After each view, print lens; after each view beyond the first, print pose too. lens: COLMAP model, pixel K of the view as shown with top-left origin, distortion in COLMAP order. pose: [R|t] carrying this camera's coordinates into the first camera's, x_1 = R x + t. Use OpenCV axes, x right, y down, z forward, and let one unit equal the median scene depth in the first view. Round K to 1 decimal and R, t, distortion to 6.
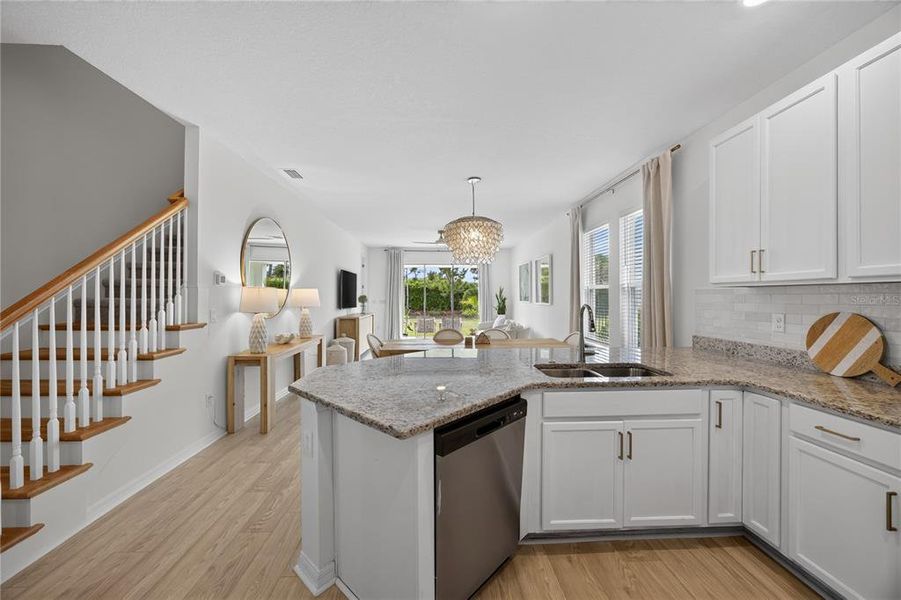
lens RADIAL K [[343.1, 0, 459.1], [0, 343.1, 297.0], [0, 0, 1]] dist [-0.000713, -0.000011]
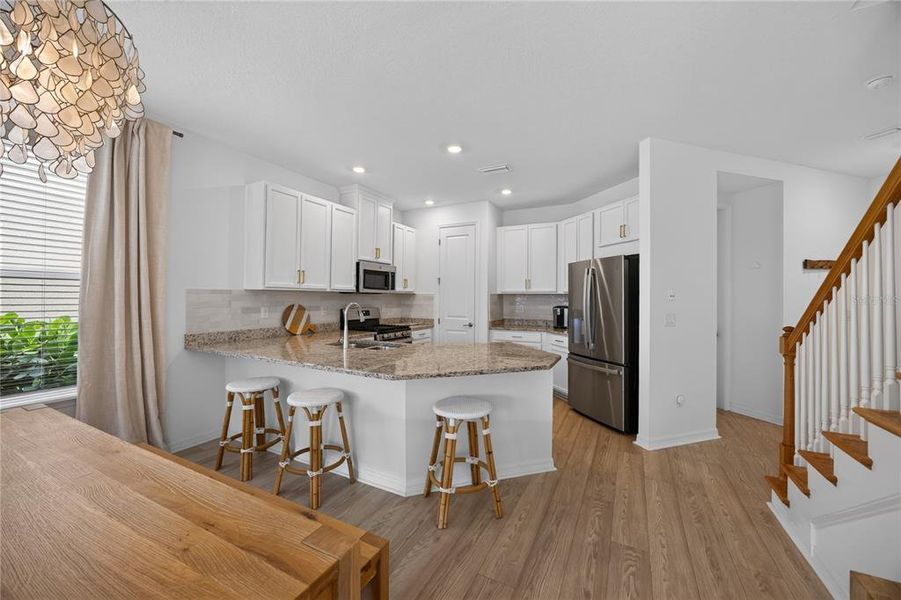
lens RADIAL K [[350.7, 0, 451.8], [0, 350.7, 298.2], [0, 0, 1]] dist [-0.024722, 0.012392]
pose [[-0.854523, -0.006558, 0.519372, -0.432967], [-0.007087, 0.999974, 0.000967, -0.000134], [-0.519365, -0.002854, -0.854548, 1.270306]]
